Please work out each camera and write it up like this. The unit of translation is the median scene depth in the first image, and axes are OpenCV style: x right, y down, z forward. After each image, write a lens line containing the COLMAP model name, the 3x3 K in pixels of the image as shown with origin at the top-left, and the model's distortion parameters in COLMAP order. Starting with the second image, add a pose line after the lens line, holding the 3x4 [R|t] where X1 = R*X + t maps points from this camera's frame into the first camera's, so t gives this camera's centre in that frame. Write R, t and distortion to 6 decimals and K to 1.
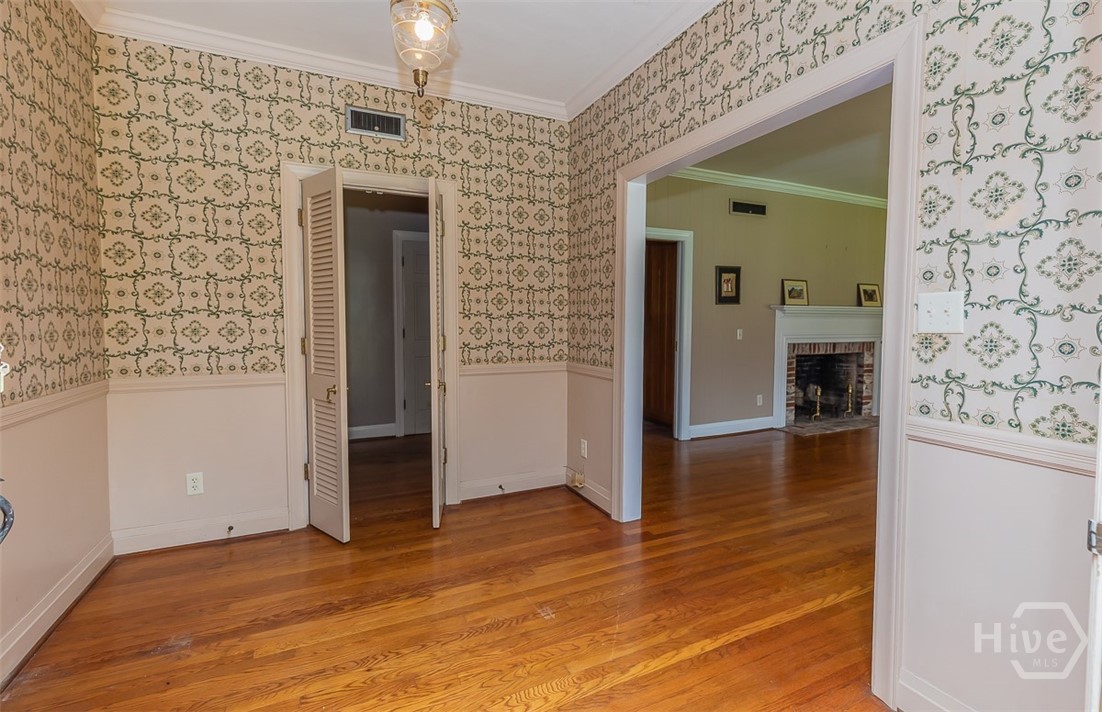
lens RADIAL K [[485.8, 0, 552.9], [0, 485.8, 348.5], [0, 0, 1]] dist [0.000342, -0.000279]
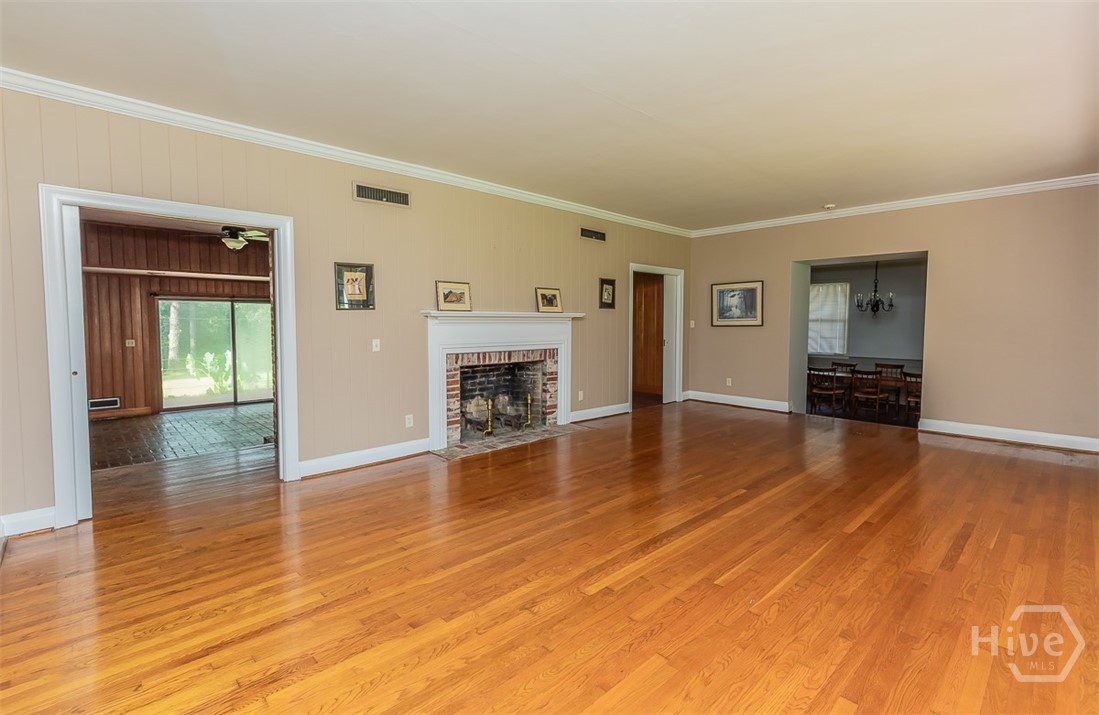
lens RADIAL K [[484.5, 0, 548.9], [0, 484.5, 350.9], [0, 0, 1]] dist [0.000342, -0.000279]
pose [[0.948375, -0.019451, 0.316553, 0.369098], [0.016706, 0.999796, 0.011382, -0.021689], [-0.316710, -0.005507, 0.948507, 0.102045]]
